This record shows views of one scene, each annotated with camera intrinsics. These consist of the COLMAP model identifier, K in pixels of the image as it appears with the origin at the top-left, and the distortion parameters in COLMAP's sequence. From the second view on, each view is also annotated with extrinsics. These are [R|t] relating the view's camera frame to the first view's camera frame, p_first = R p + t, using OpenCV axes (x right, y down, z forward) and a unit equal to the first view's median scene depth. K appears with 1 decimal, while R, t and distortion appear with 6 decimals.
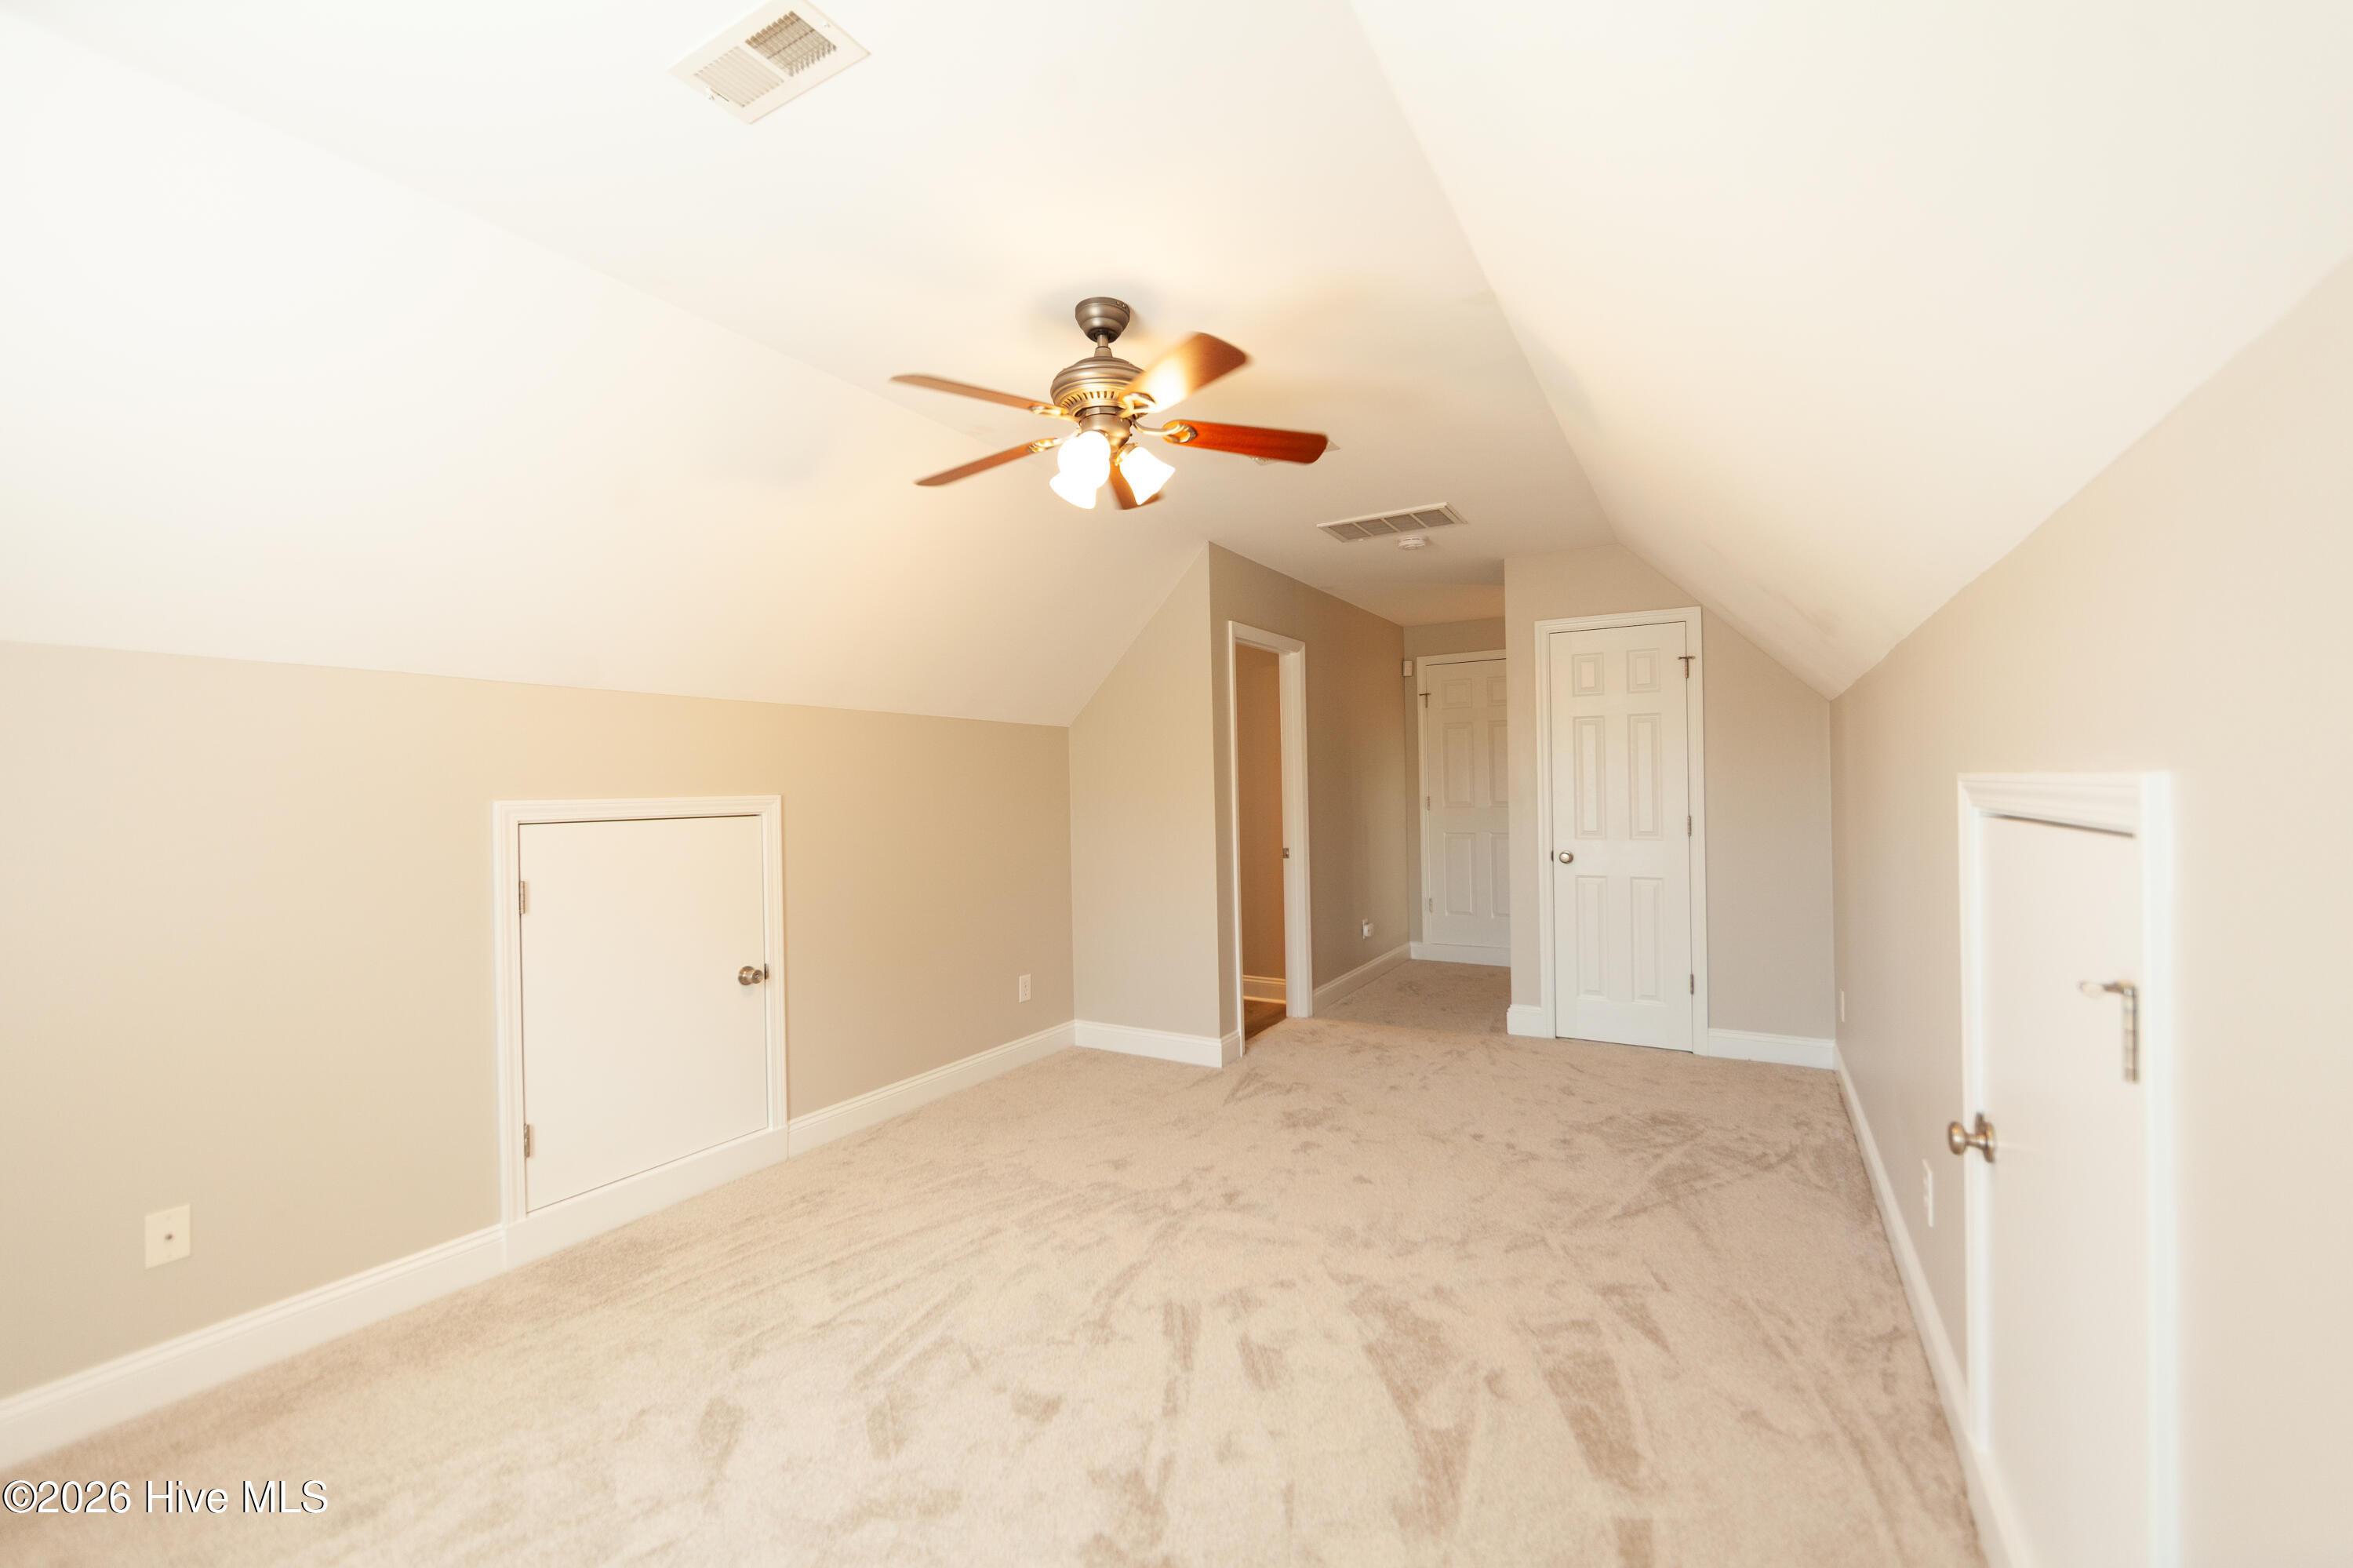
lens RADIAL K [[920.5, 0, 1184.5], [0, 920.5, 789.3], [0, 0, 1]] dist [-0.001749, -0.000270]
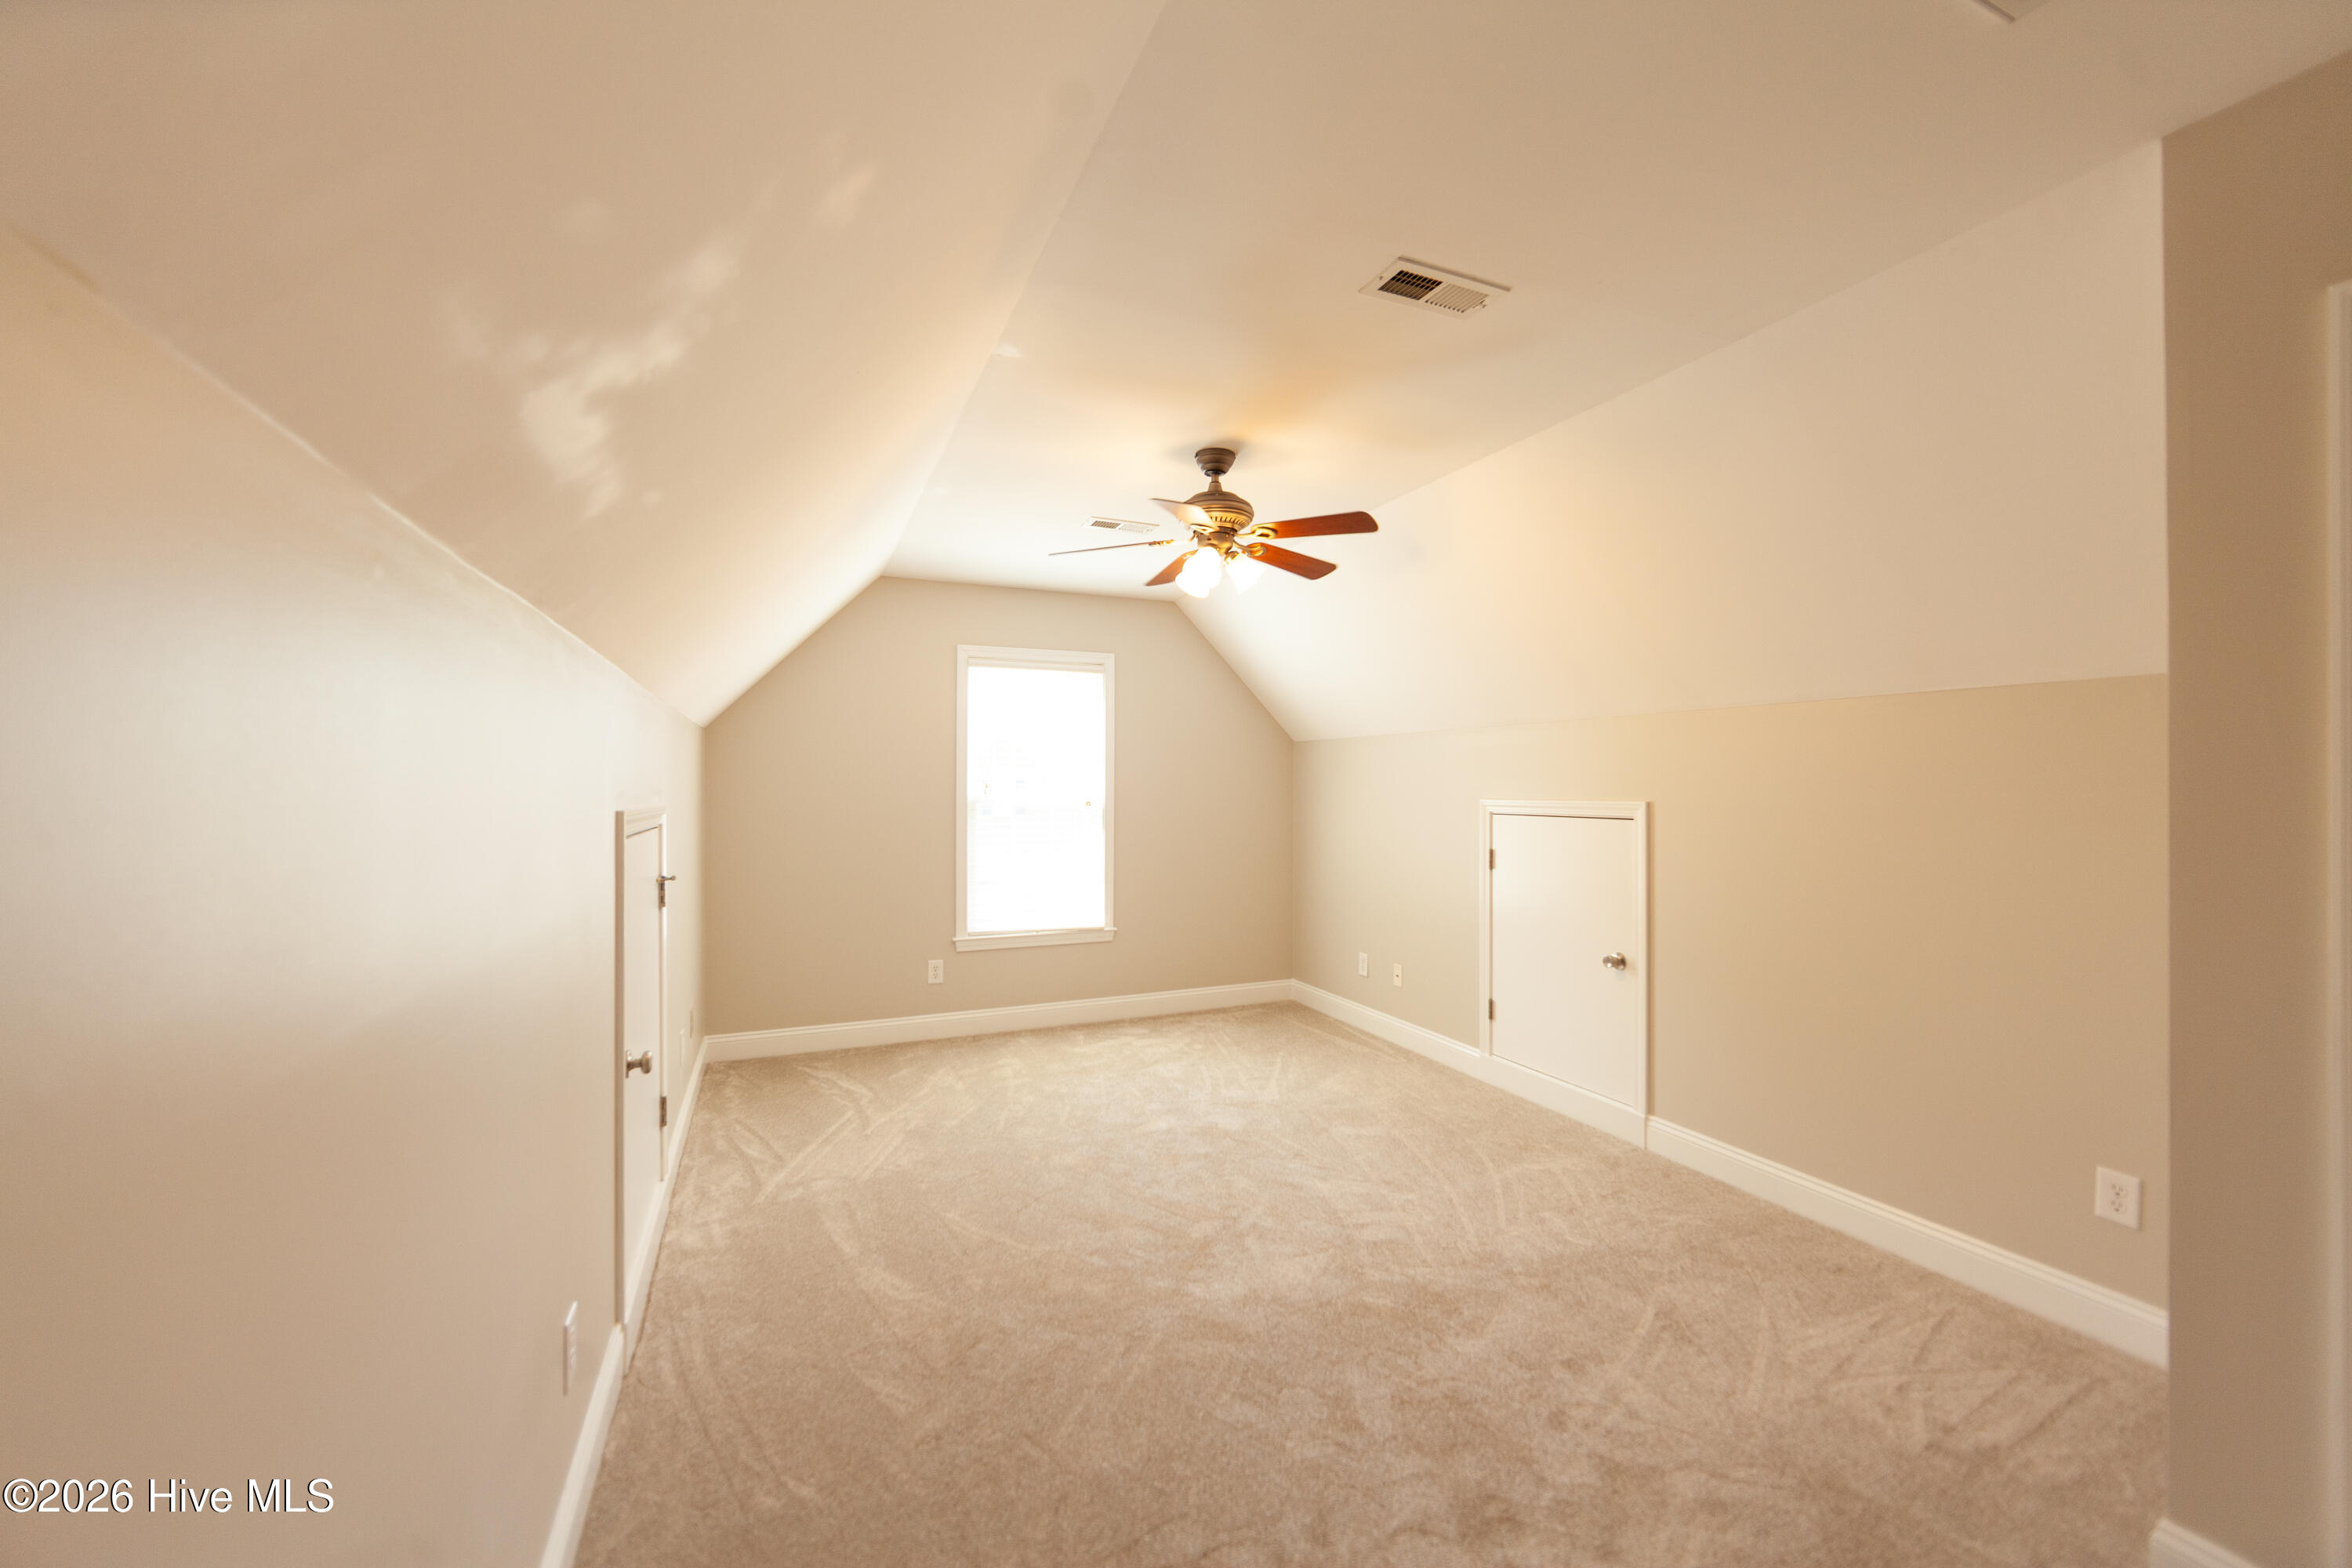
lens RADIAL K [[920.0, 0, 1184.0], [0, 920.0, 789.3], [0, 0, 1]] dist [-0.001749, -0.000270]
pose [[-0.577320, 0.001779, -0.816516, 0.861969], [-0.010563, 0.999898, 0.009647, -0.016718], [0.816450, 0.014194, -0.577242, 1.378720]]
